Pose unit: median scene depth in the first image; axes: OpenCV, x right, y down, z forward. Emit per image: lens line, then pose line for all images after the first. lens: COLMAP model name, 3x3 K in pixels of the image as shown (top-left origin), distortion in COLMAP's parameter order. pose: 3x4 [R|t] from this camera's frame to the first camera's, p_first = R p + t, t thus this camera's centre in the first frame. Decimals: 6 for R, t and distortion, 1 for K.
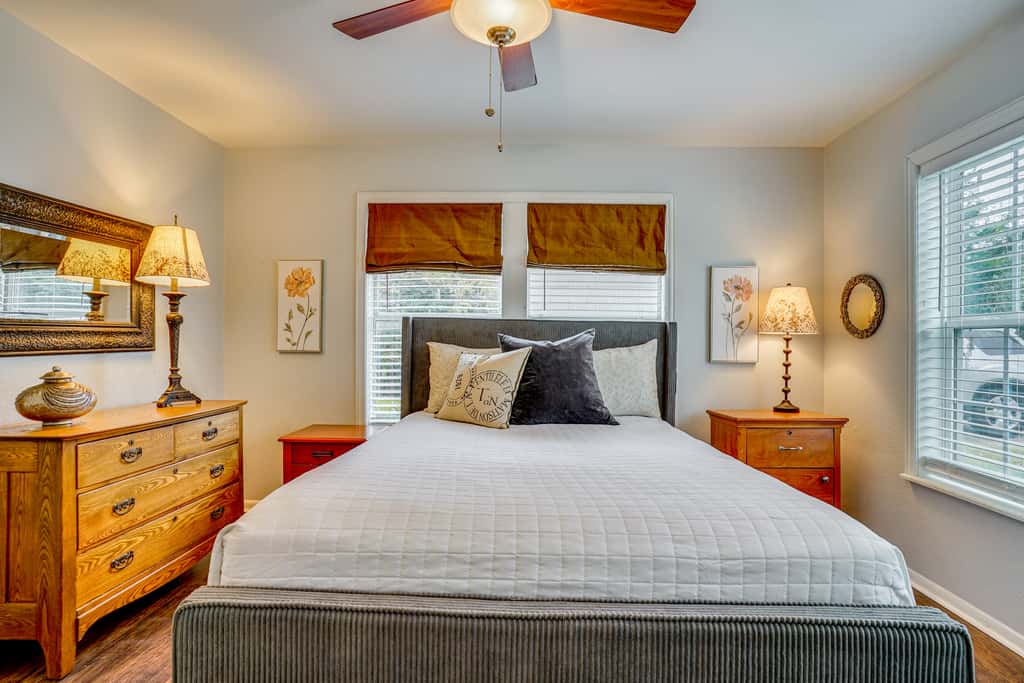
lens RADIAL K [[502.0, 0, 519.2], [0, 502.0, 340.7], [0, 0, 1]] dist [-0.070781, 0.038607]
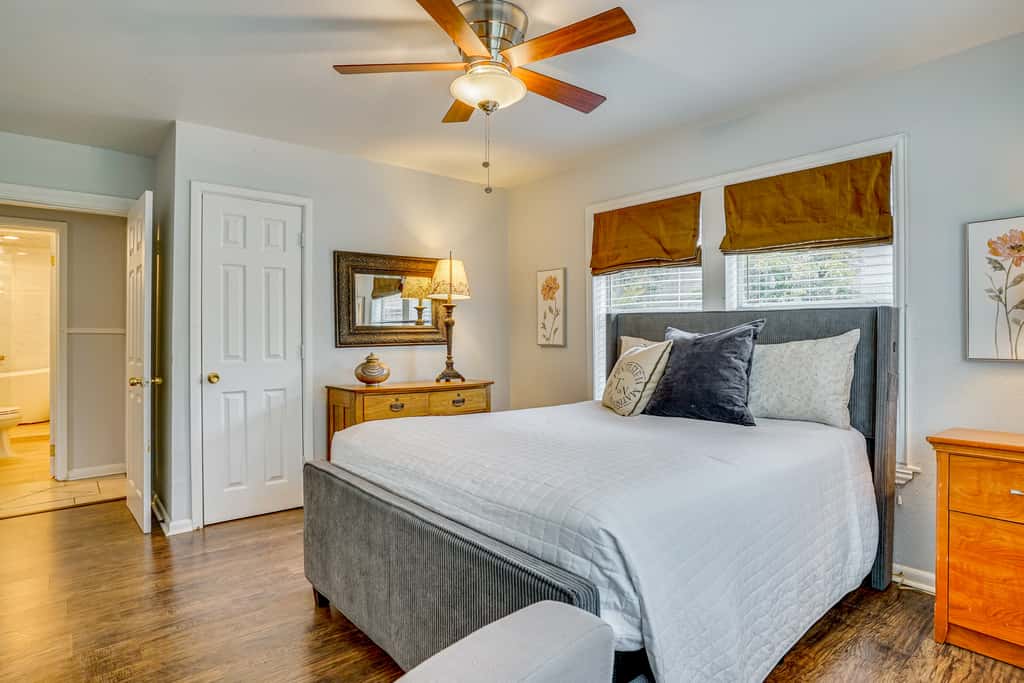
lens RADIAL K [[557.9, 0, 526.5], [0, 557.9, 339.1], [0, 0, 1]] dist [-0.087527, 0.074091]
pose [[0.681227, -0.007917, -0.732029, 0.543181], [0.010976, 0.999940, -0.000599, 0.007103], [0.731990, -0.007627, 0.681273, 0.028780]]
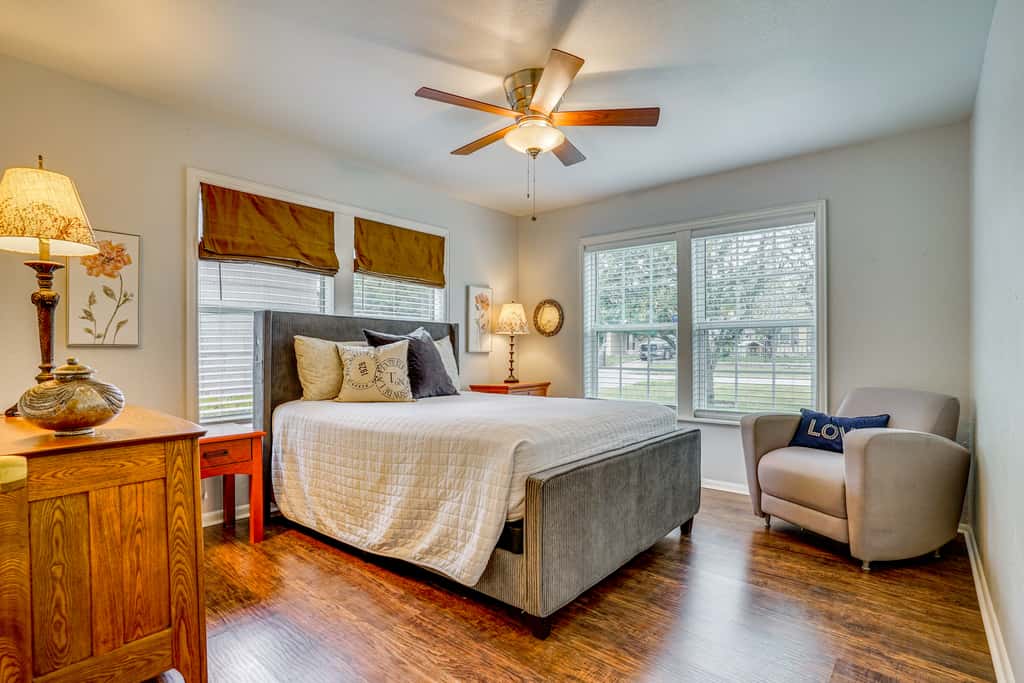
lens RADIAL K [[502.0, 0, 519.2], [0, 502.0, 340.7], [0, 0, 1]] dist [-0.070781, 0.038607]
pose [[0.618244, 0.005138, 0.785969, -0.684026], [-0.001581, 0.999985, -0.005294, 0.017848], [-0.785984, 0.002031, 0.618243, -0.009157]]
